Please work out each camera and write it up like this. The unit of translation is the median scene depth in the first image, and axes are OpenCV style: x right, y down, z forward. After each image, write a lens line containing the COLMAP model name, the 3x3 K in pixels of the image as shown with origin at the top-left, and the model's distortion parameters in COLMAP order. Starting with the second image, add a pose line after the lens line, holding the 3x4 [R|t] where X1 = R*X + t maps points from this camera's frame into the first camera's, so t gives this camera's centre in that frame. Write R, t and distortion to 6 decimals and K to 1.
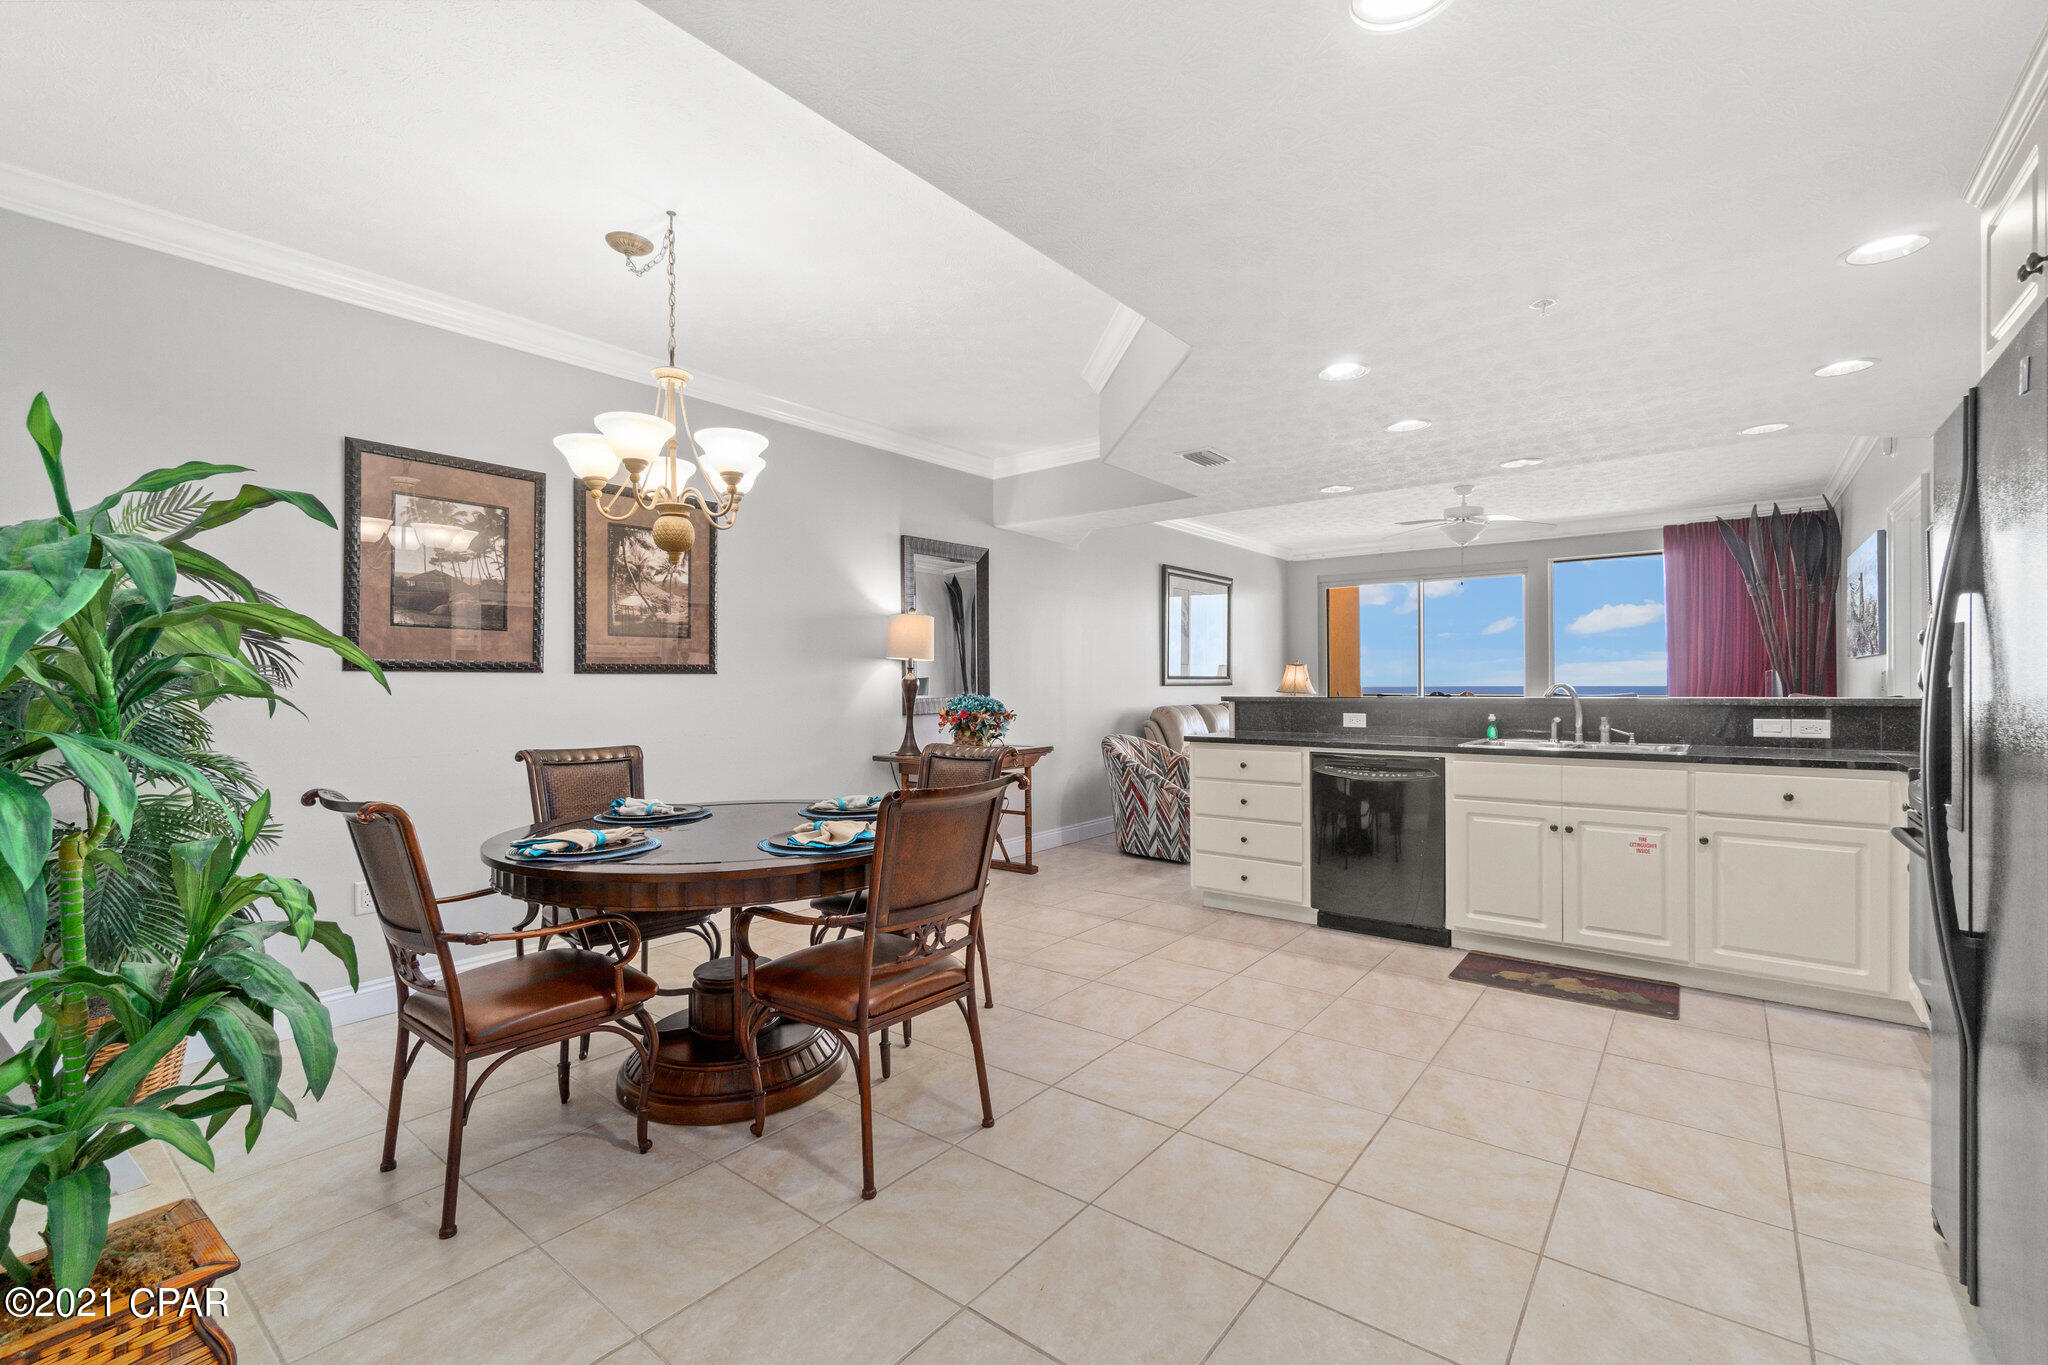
lens RADIAL K [[883.3, 0, 1024.8], [0, 883.3, 685.9], [0, 0, 1]] dist [-0.004828, 0.001151]
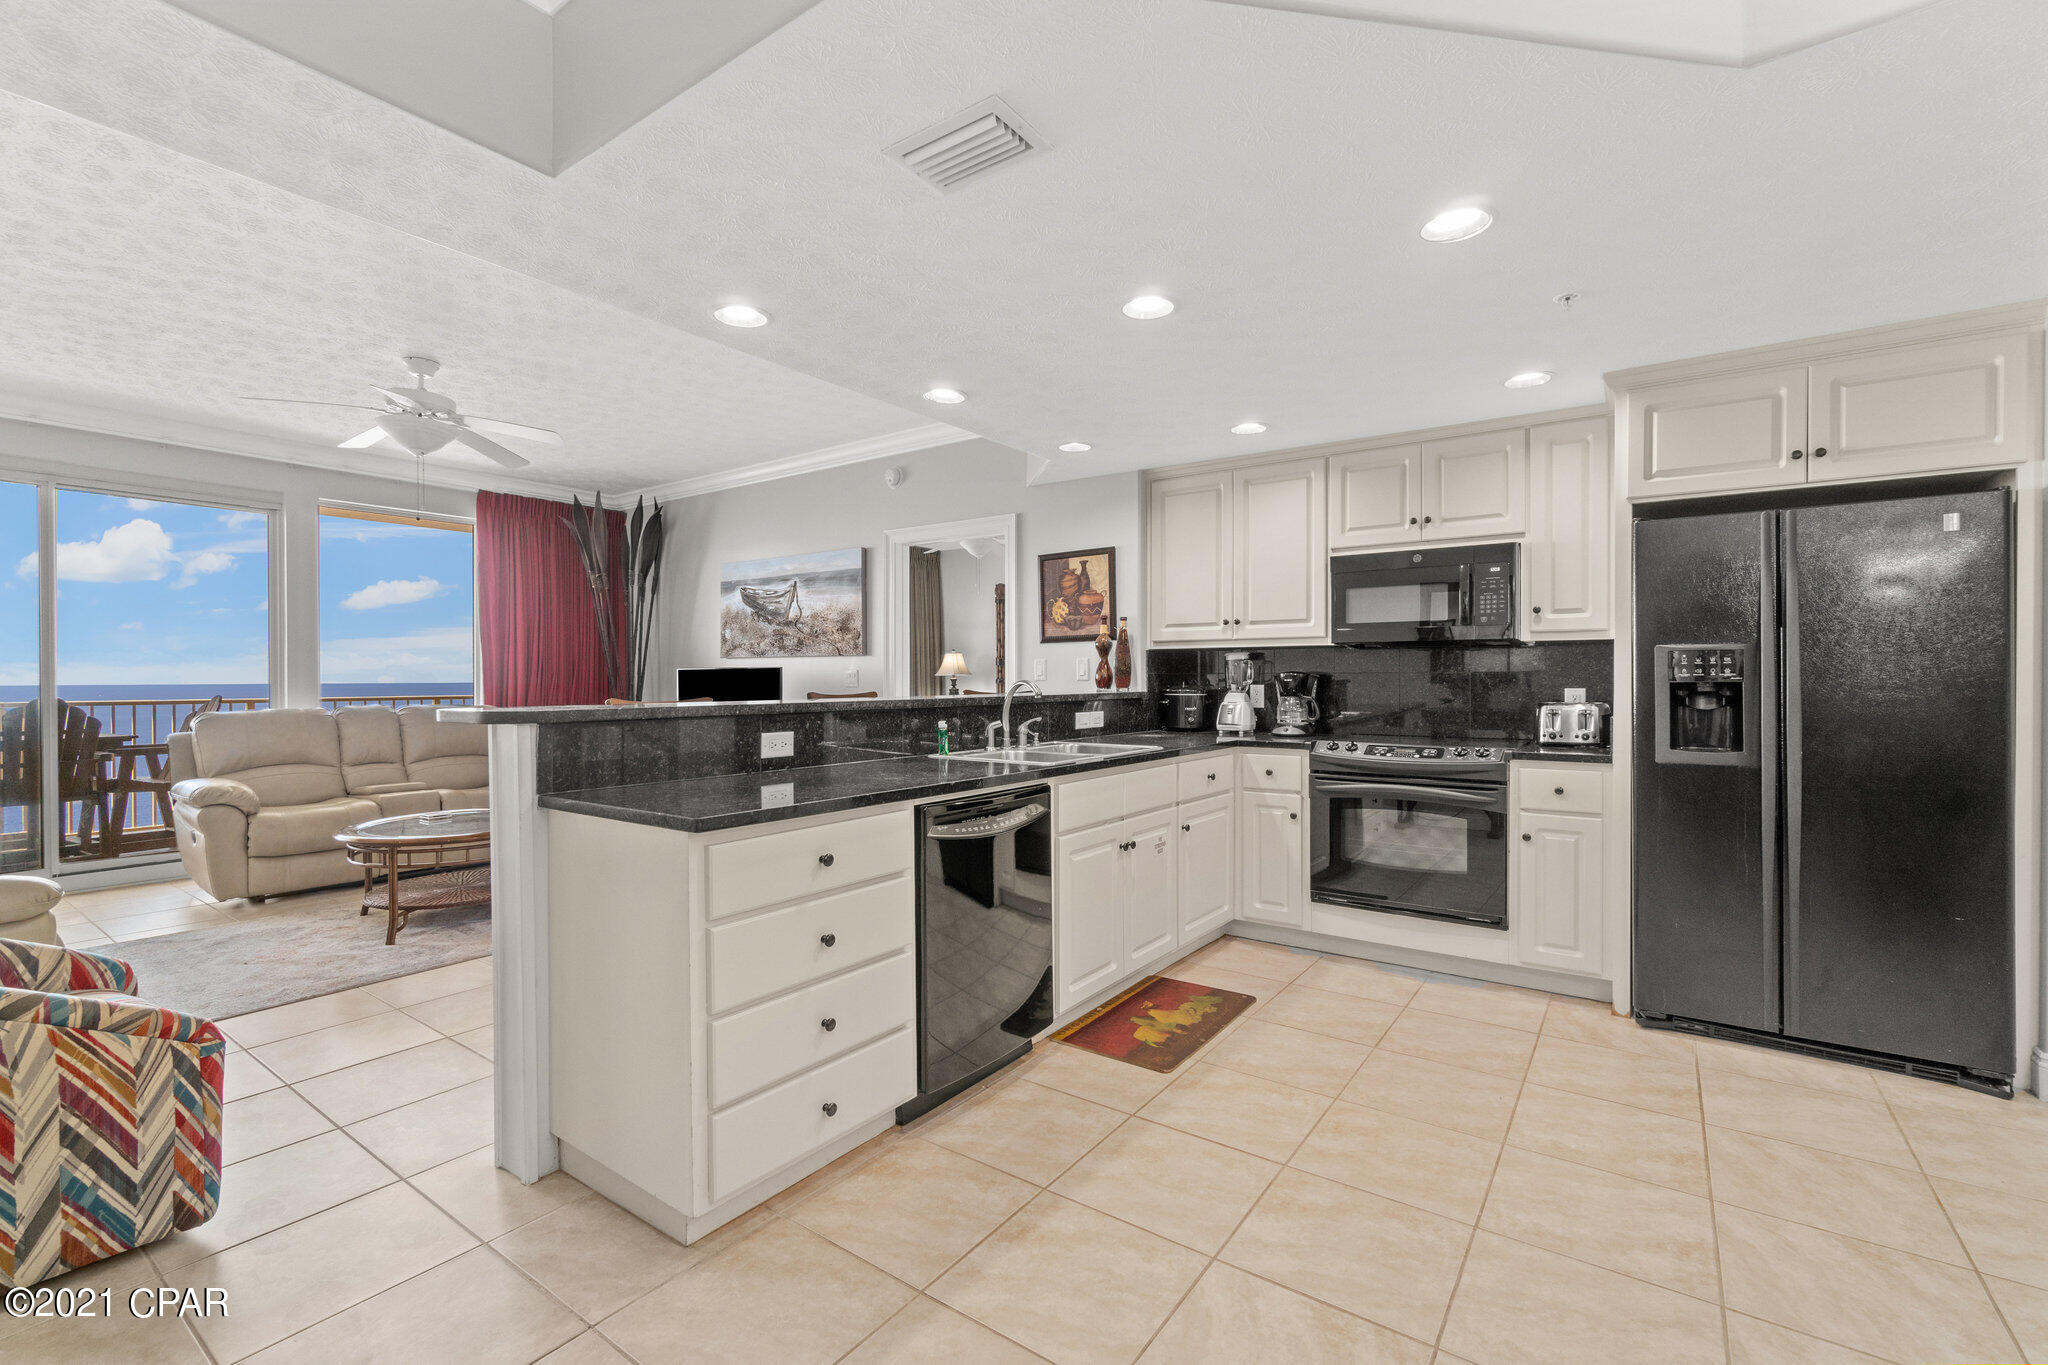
lens RADIAL K [[883.3, 0, 1032.0], [0, 883.3, 684.3], [0, 0, 1]] dist [-0.004828, 0.001151]
pose [[-0.050770, -0.000149, 0.998710, -0.216673], [0.005163, 0.999987, 0.000411, 0.001698], [-0.998697, 0.005177, -0.050768, 0.965276]]
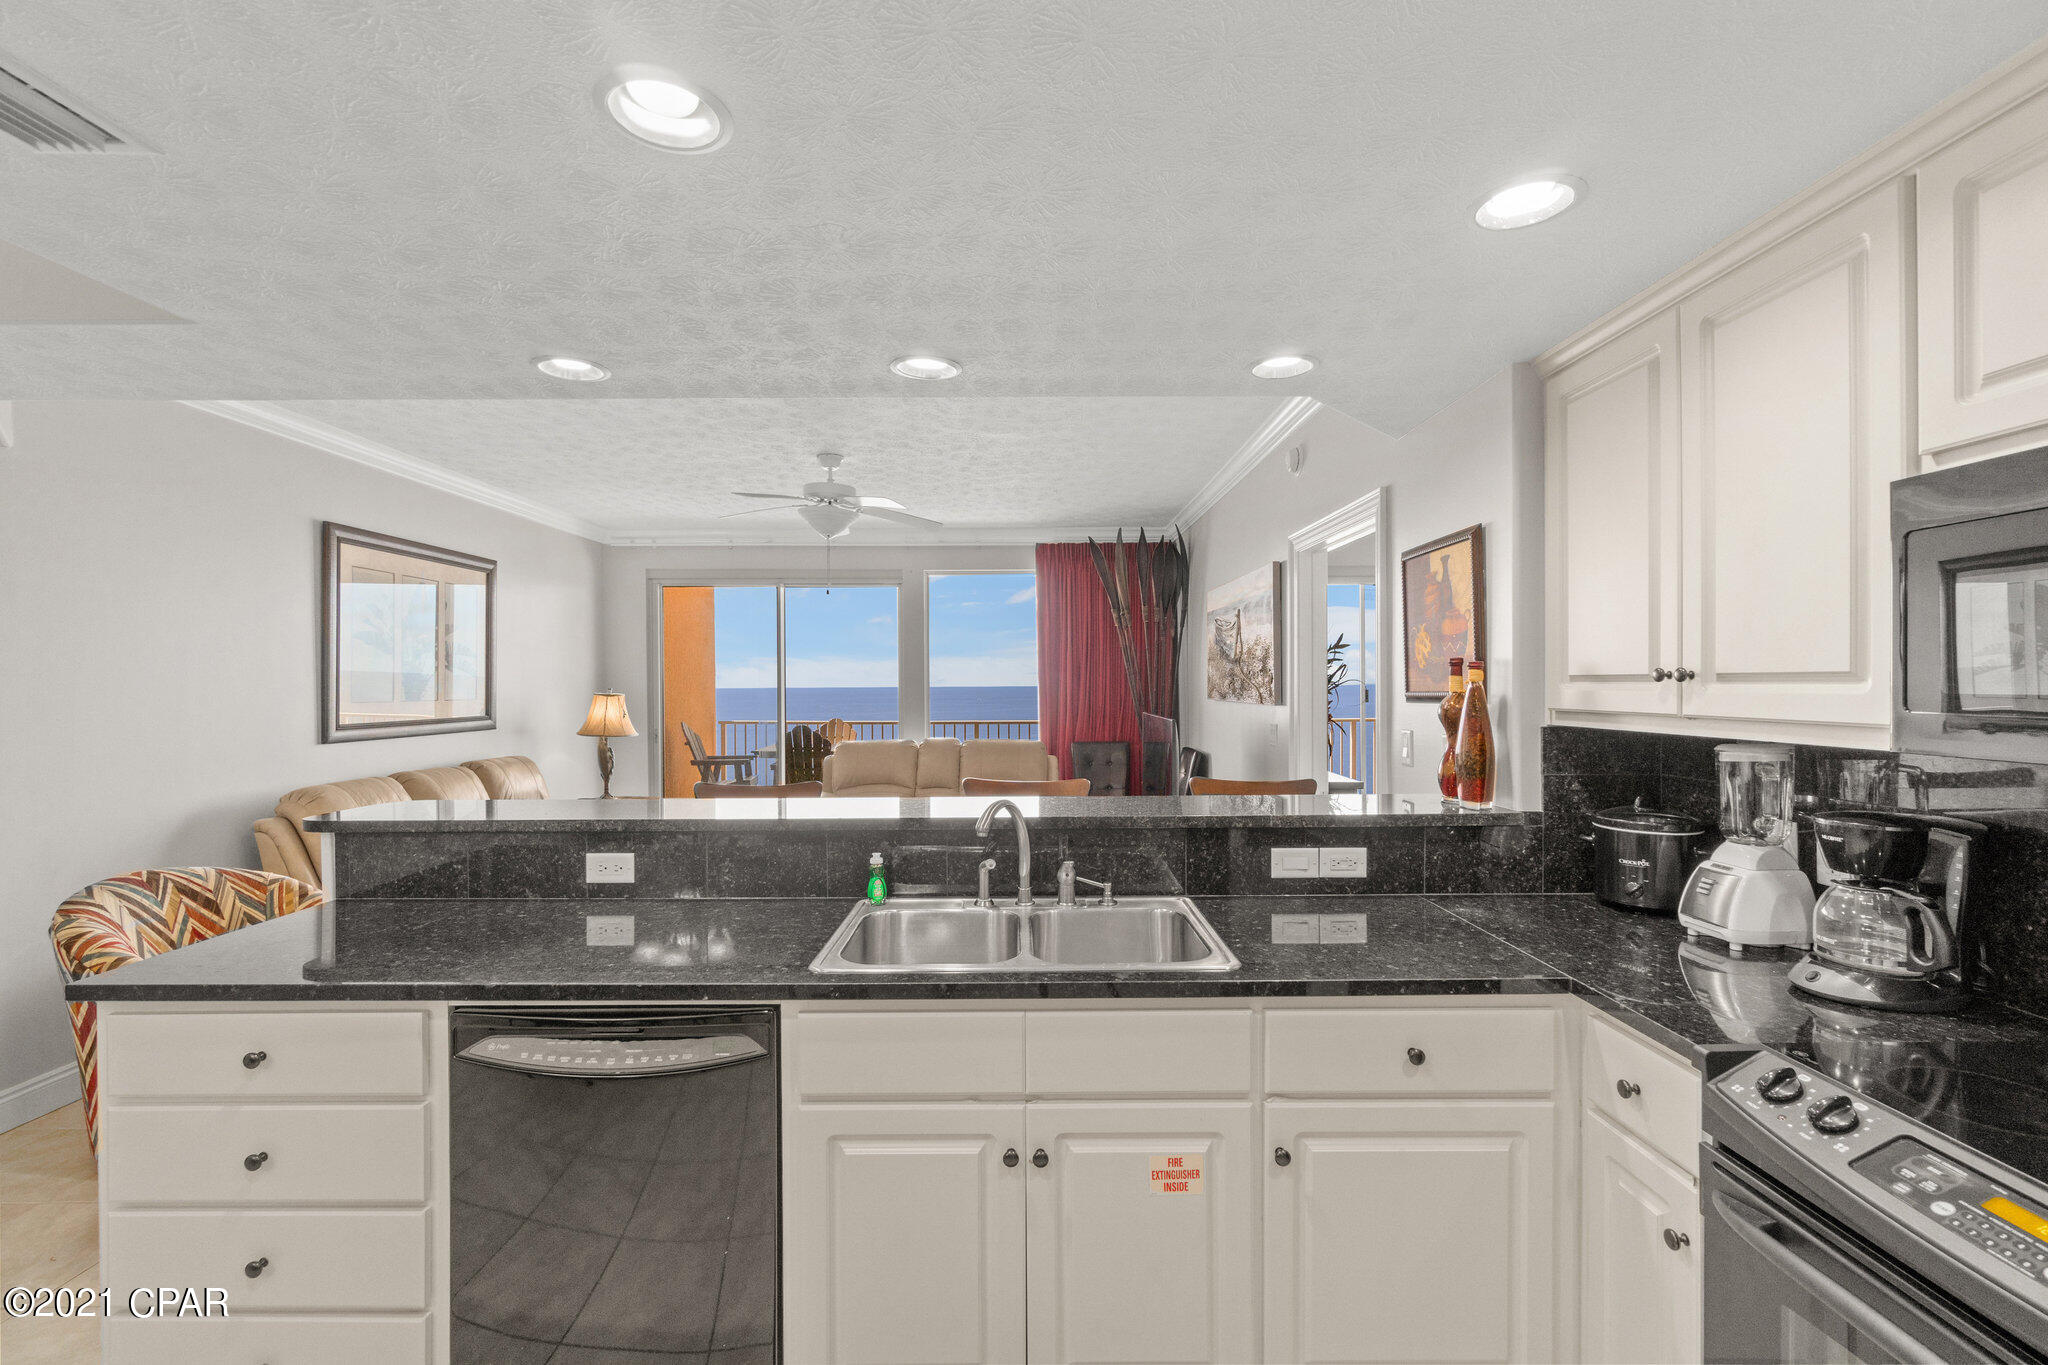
lens RADIAL K [[883.3, 0, 1026.2], [0, 883.3, 684.7], [0, 0, 1]] dist [-0.004828, 0.001151]
pose [[0.779789, 0.002516, 0.626037, 0.281540], [0.000740, 0.999988, -0.004941, -0.061452], [-0.626042, 0.004316, 0.779778, 0.555296]]
